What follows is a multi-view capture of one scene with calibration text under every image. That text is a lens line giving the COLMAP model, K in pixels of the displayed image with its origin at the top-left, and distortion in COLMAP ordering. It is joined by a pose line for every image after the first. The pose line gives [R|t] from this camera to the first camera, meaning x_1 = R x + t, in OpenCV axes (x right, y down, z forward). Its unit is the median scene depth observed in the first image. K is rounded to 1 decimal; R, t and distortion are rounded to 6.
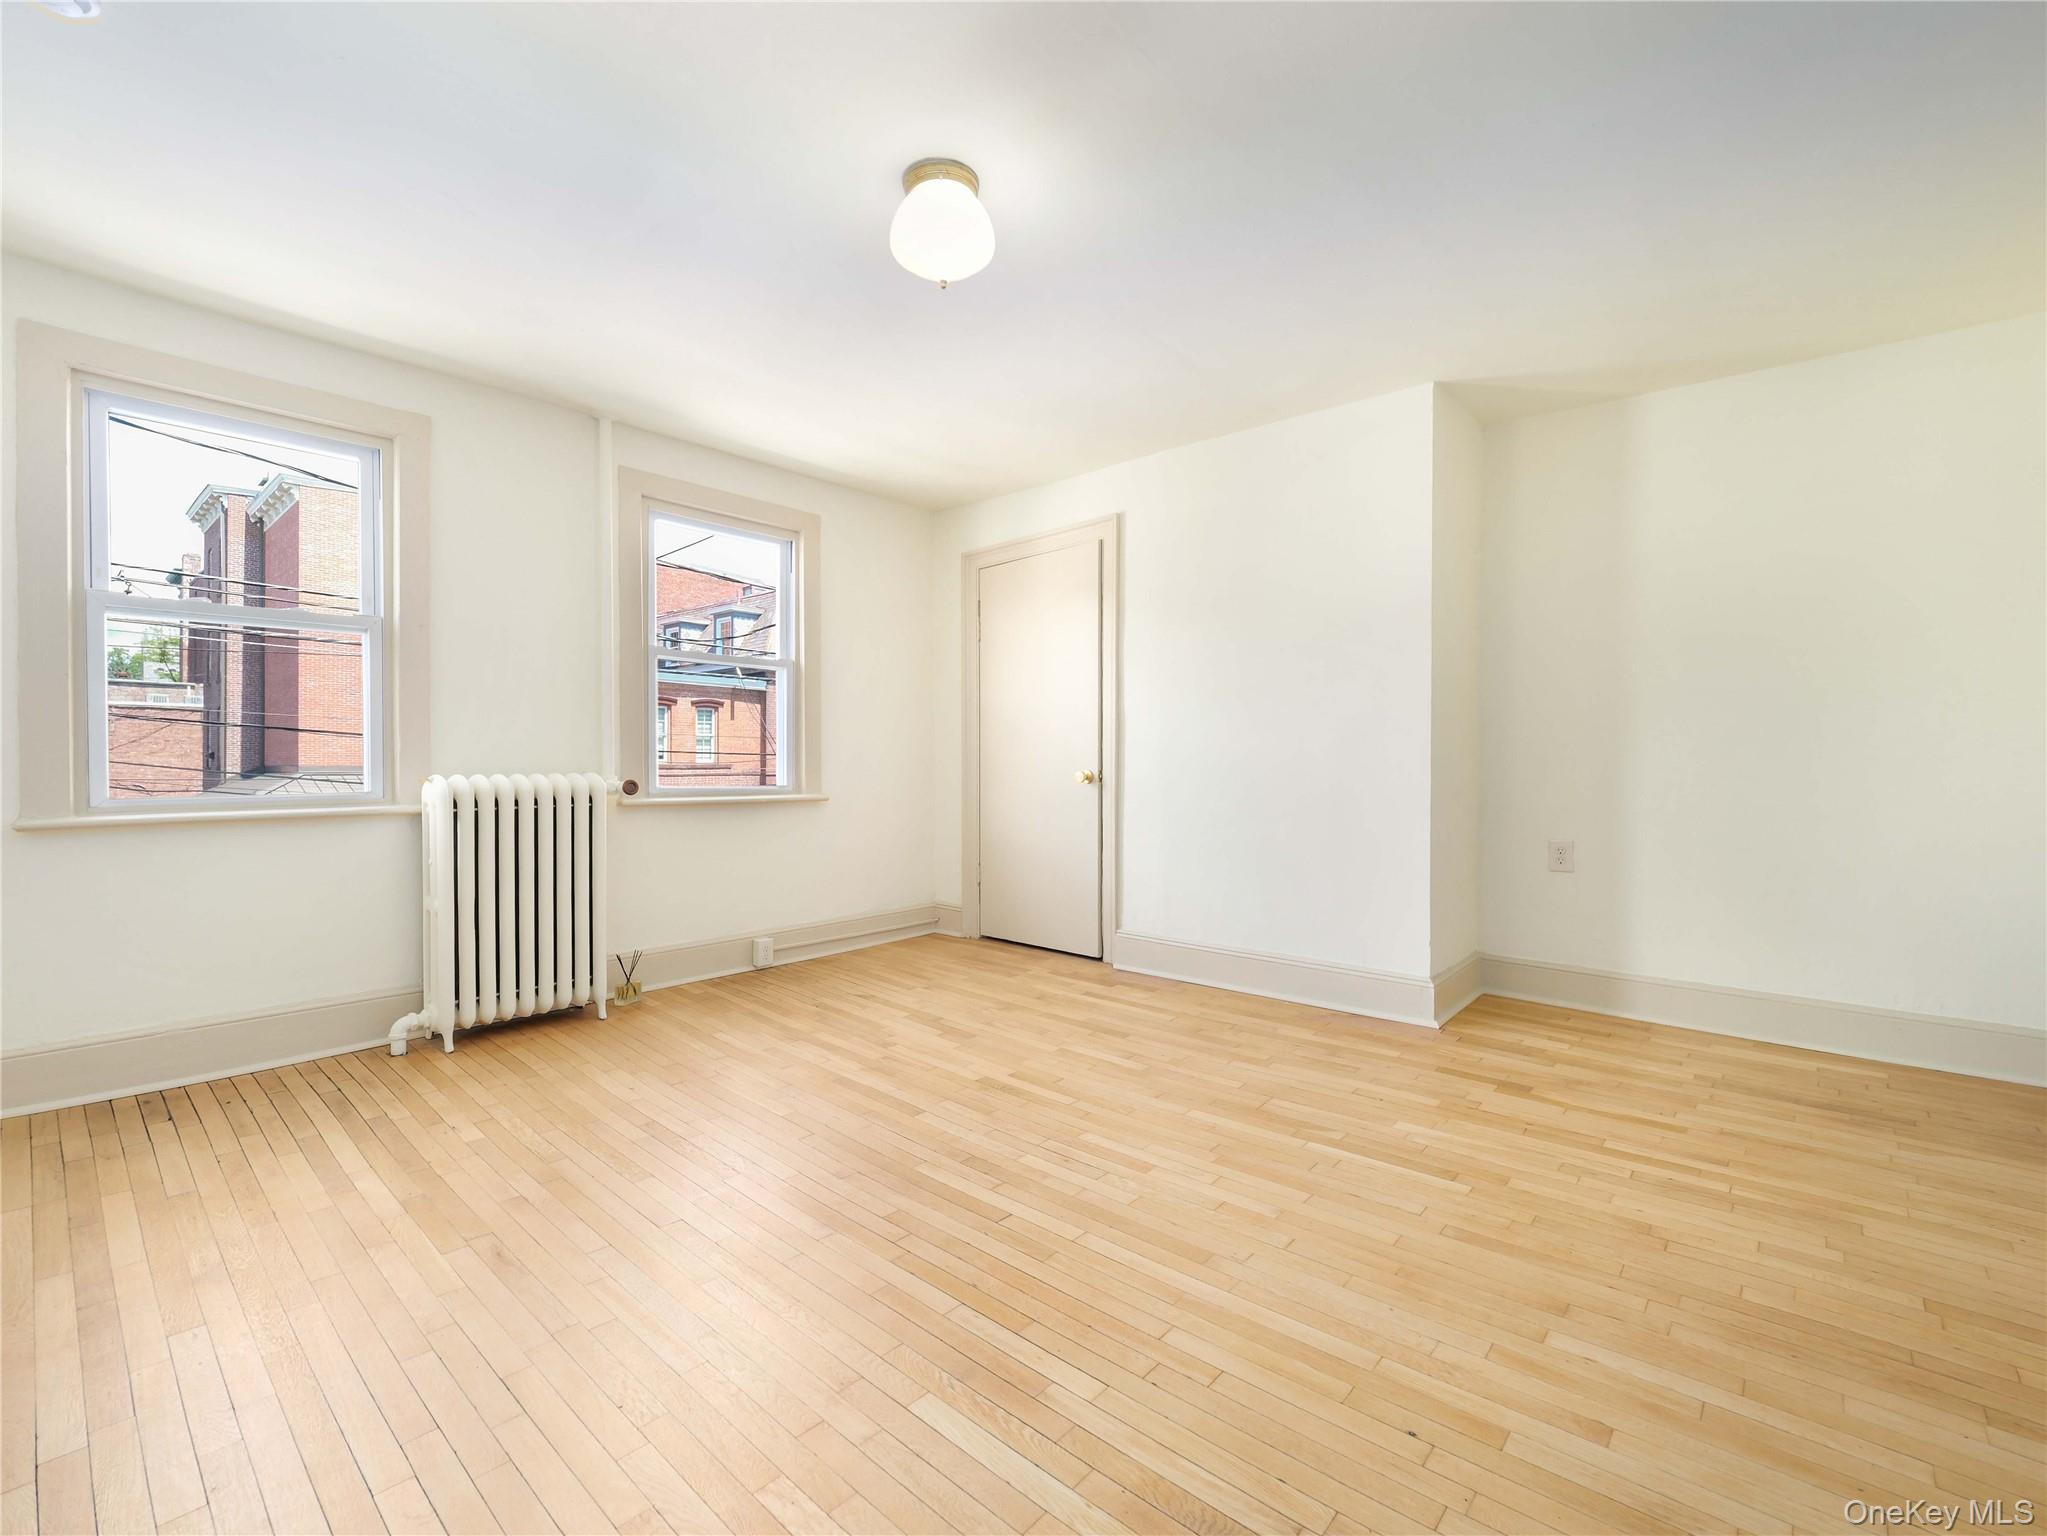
lens RADIAL K [[867.9, 0, 1035.6], [0, 867.9, 757.4], [0, 0, 1]] dist [-0.002734, 0.000107]
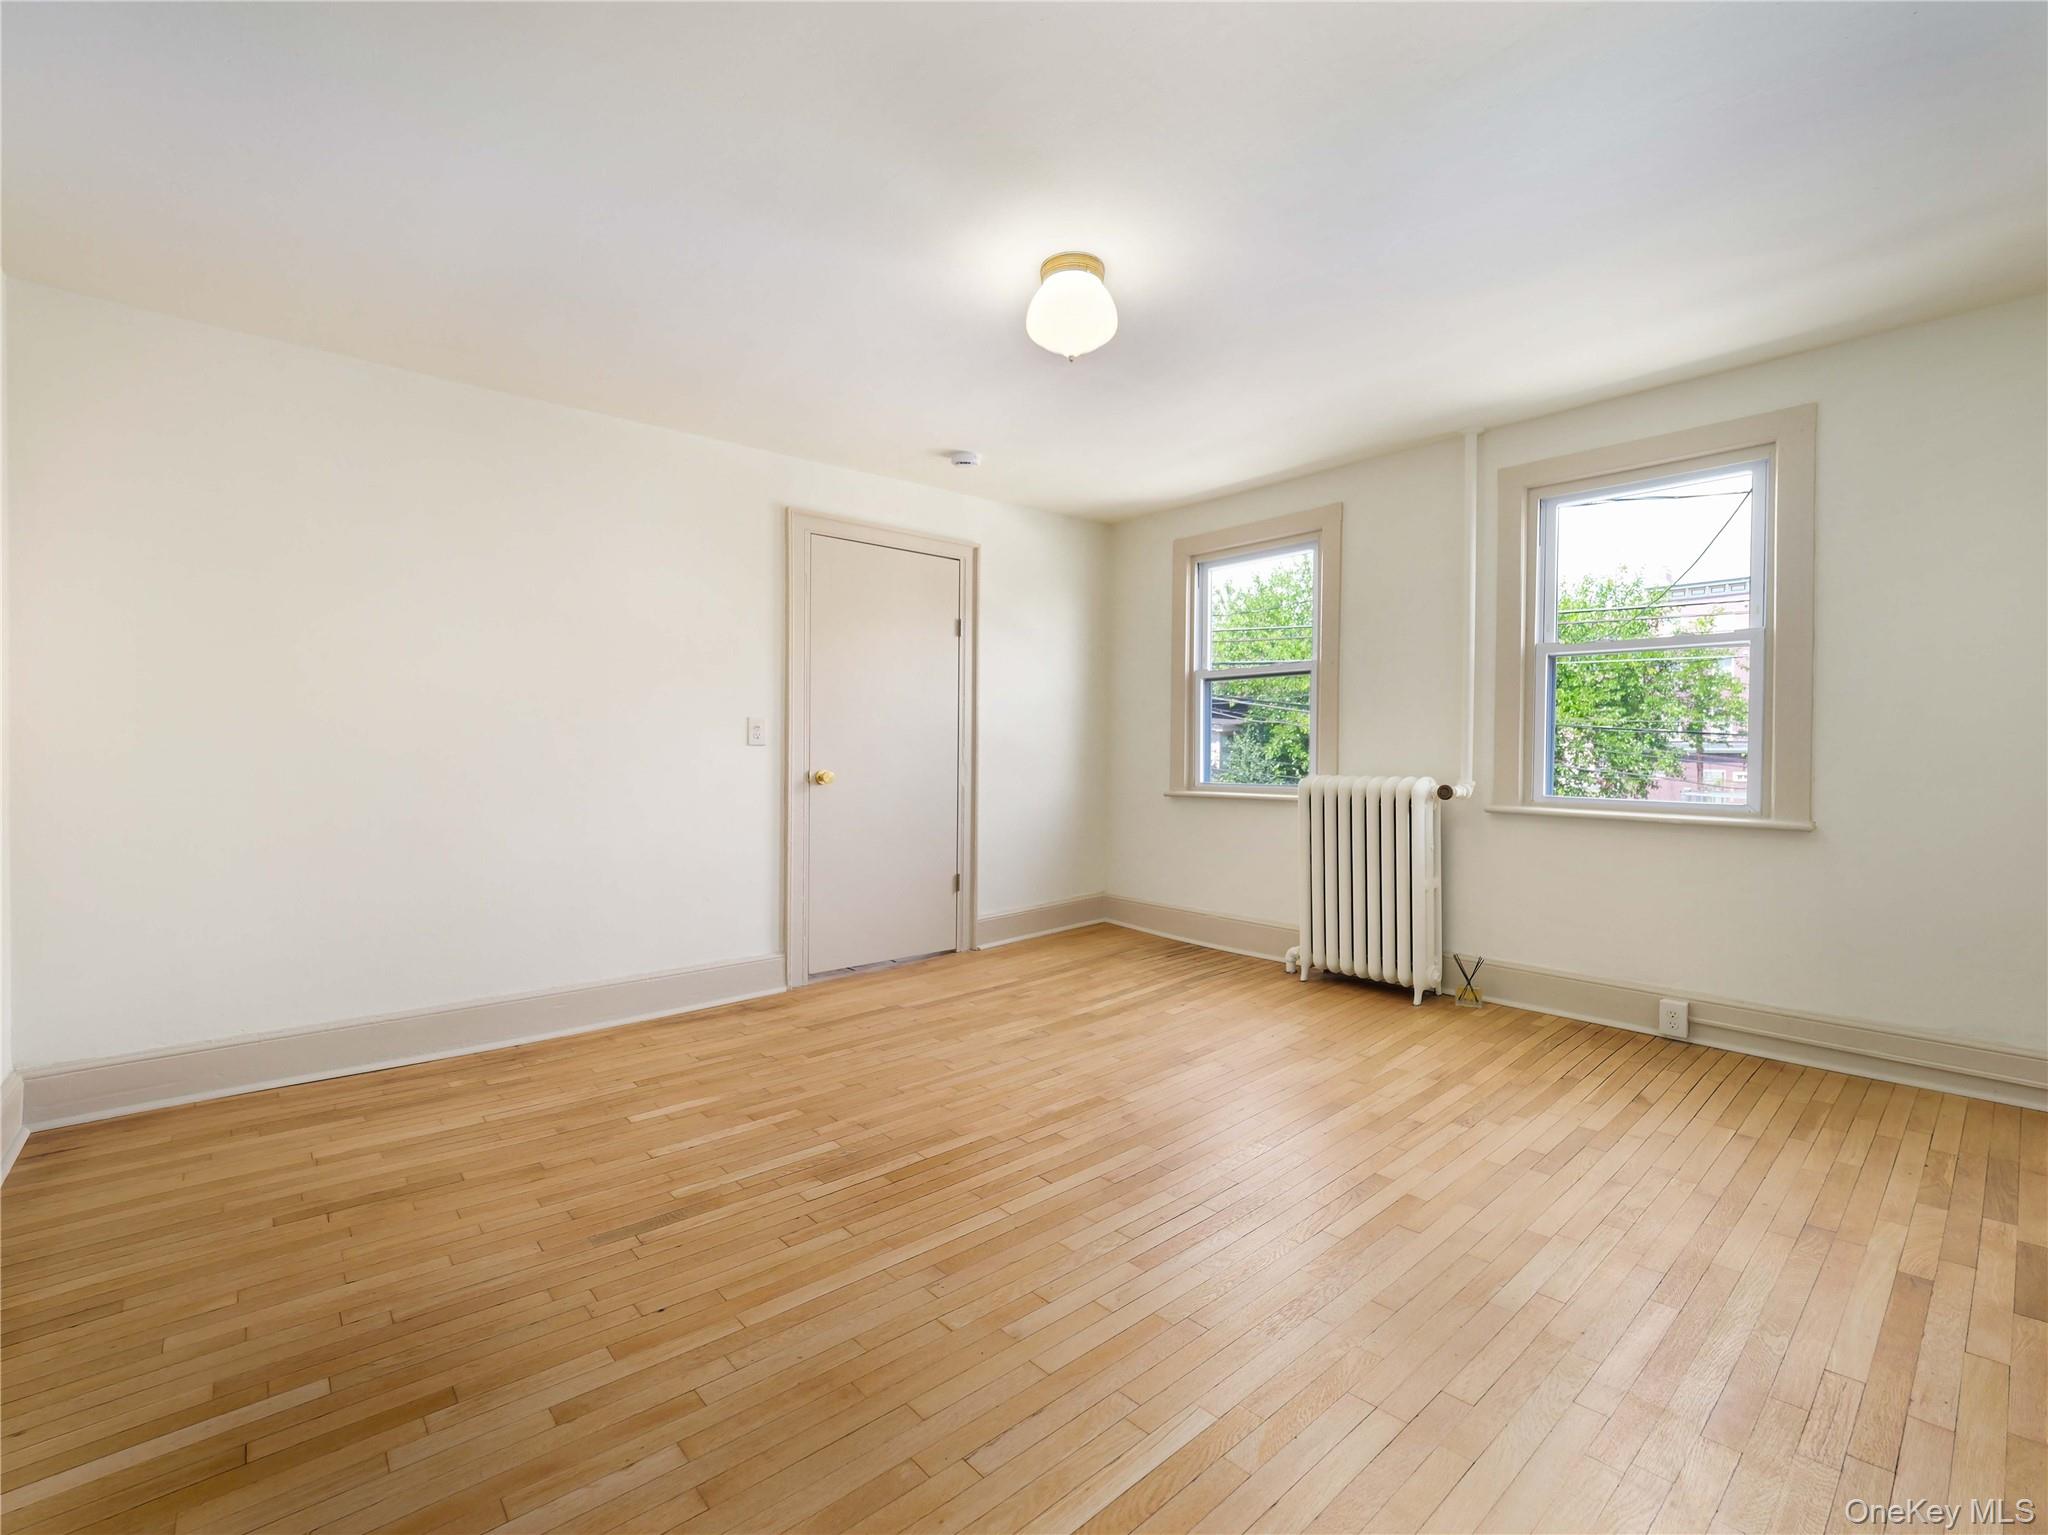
lens RADIAL K [[851.1, 0, 1024.0], [0, 851.1, 767.5], [0, 0, 1]] dist [-0.002548, -0.000605]
pose [[-0.087228, 0.016287, -0.996055, 0.676006], [-0.003278, 0.999856, 0.016636, -0.011939], [0.996183, 0.004717, -0.087162, 0.686048]]
